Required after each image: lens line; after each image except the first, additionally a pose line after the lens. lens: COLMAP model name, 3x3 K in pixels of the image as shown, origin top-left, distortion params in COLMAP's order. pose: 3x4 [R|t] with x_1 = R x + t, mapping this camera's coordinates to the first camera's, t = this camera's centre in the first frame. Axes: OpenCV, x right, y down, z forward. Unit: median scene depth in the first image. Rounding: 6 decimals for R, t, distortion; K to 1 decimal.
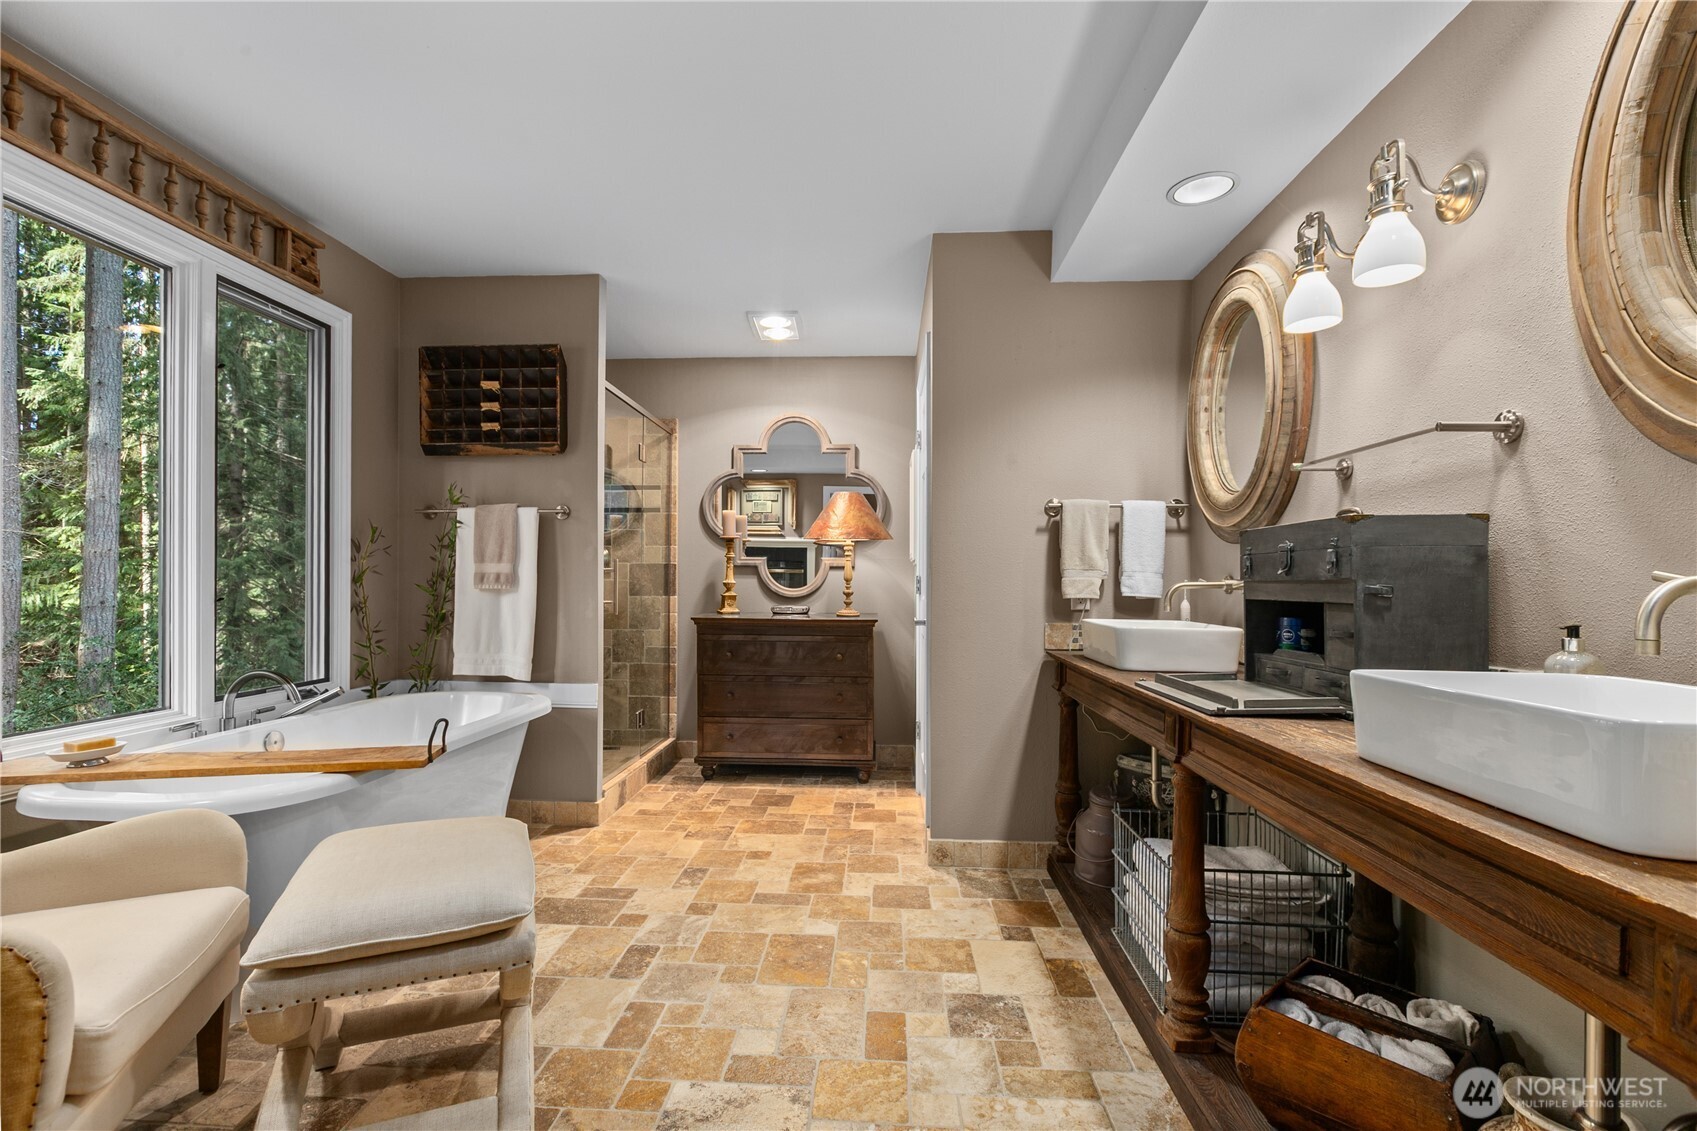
lens RADIAL K [[774.6, 0, 846.3], [0, 774.6, 591.9], [0, 0, 1]] dist [0.002273, -0.000858]
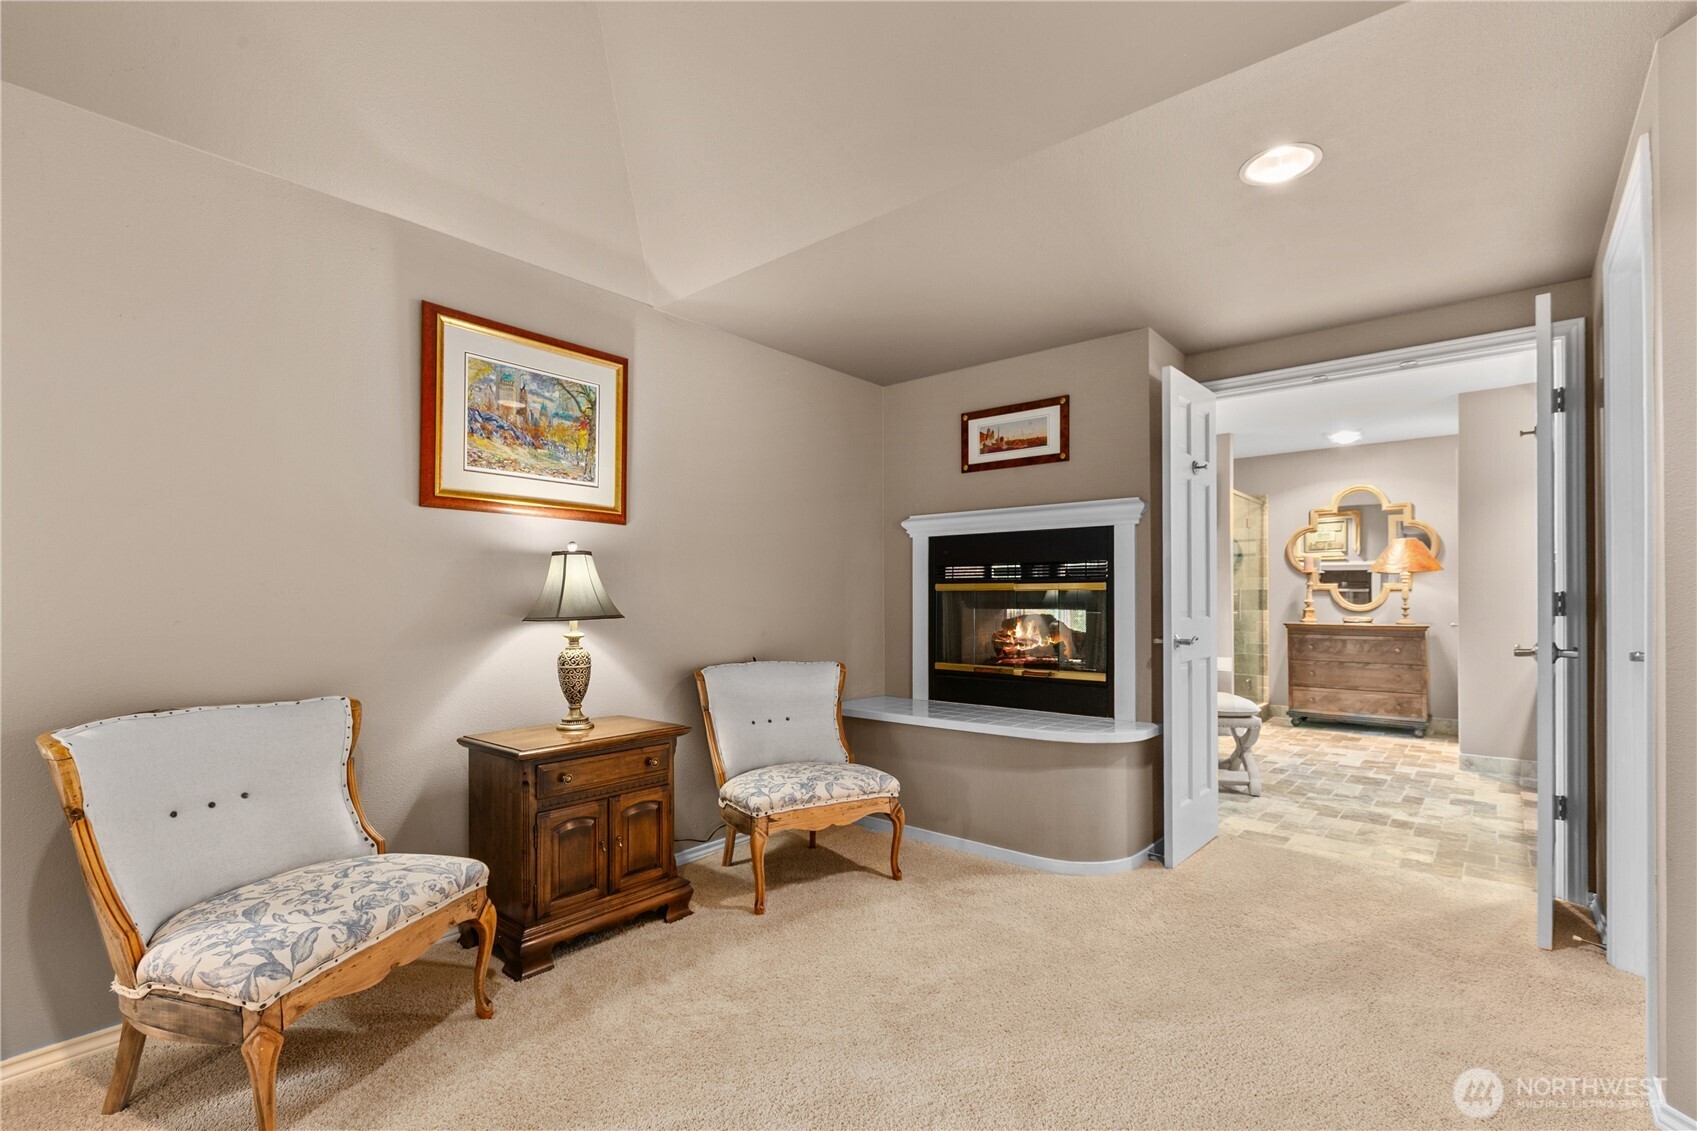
lens RADIAL K [[772.1, 0, 835.5], [0, 772.1, 600.4], [0, 0, 1]] dist [-0.002276, -0.000983]
pose [[0.789304, -0.010512, -0.613912, 0.058069], [0.003412, 0.999913, -0.012735, 0.002939], [0.613993, 0.007957, 0.789272, -0.985043]]
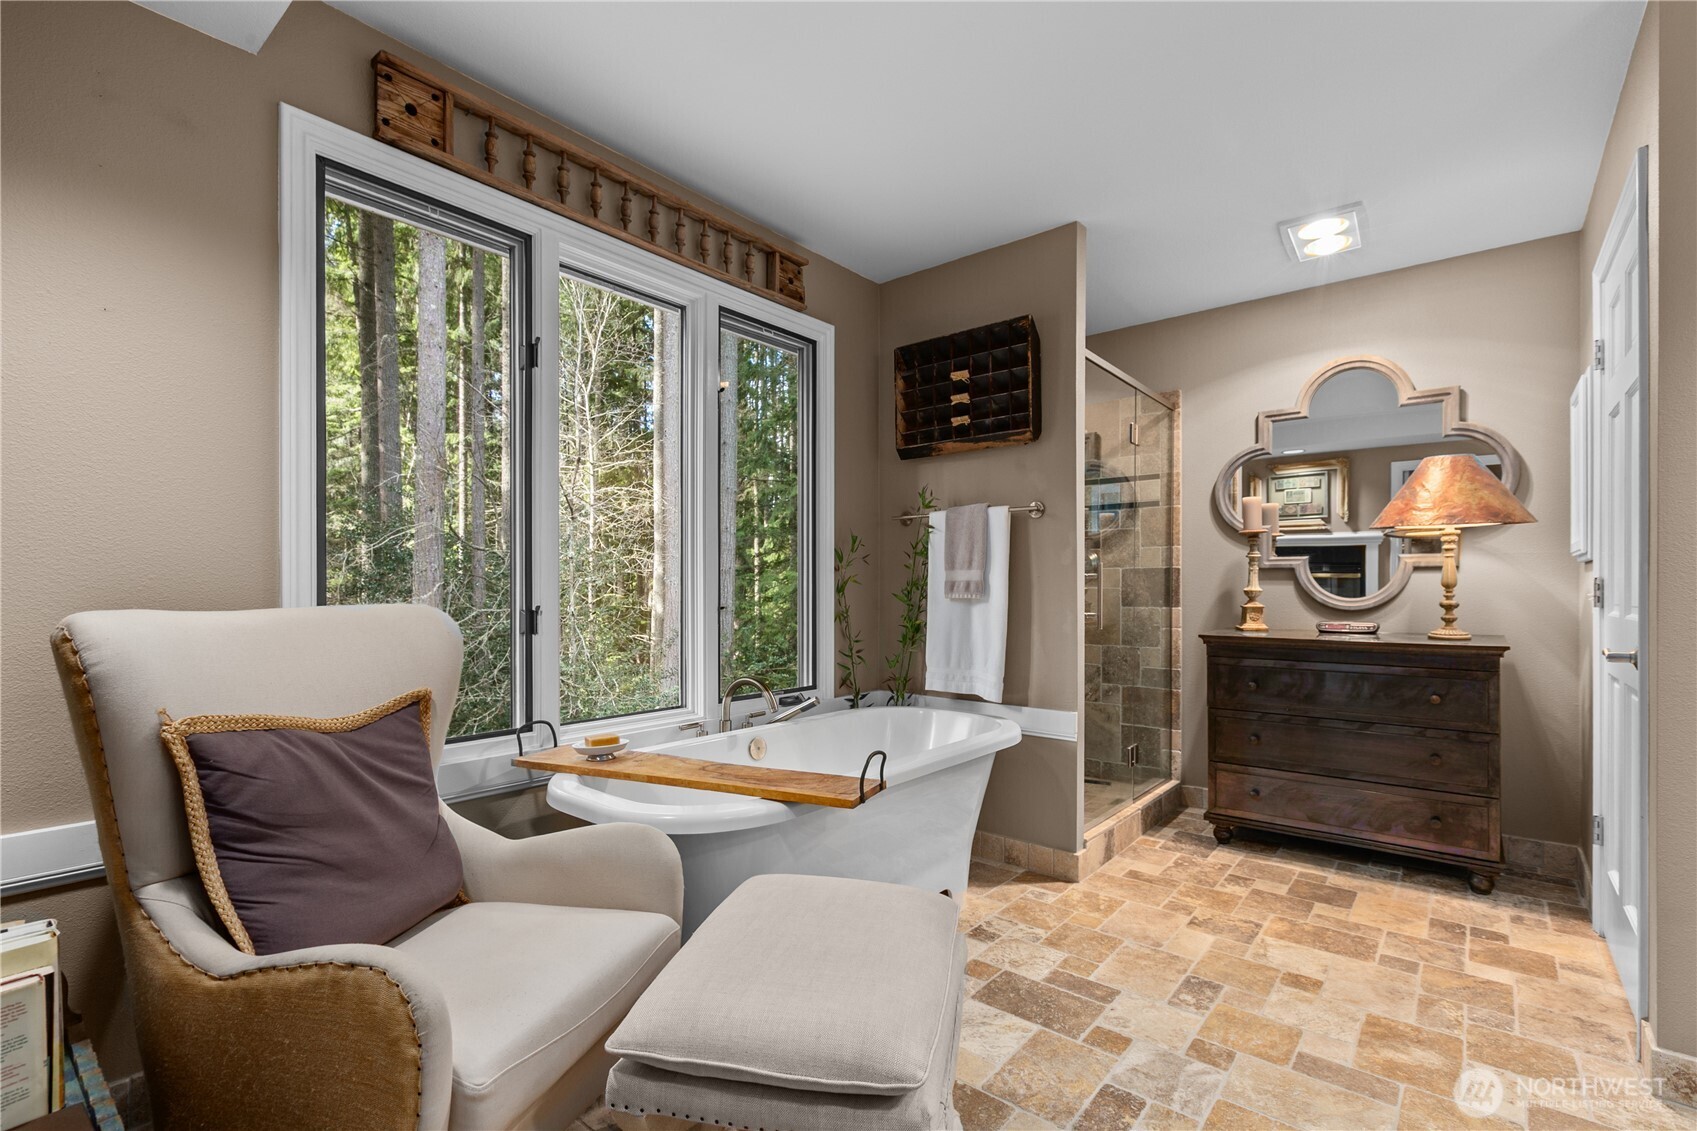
lens RADIAL K [[774.6, 0, 846.3], [0, 774.6, 591.9], [0, 0, 1]] dist [0.002273, -0.000858]
pose [[0.806384, -0.004089, -0.591378, -0.026741], [-0.002555, 0.999943, -0.010397, -0.001743], [0.591387, 0.009894, 0.806327, 0.176481]]
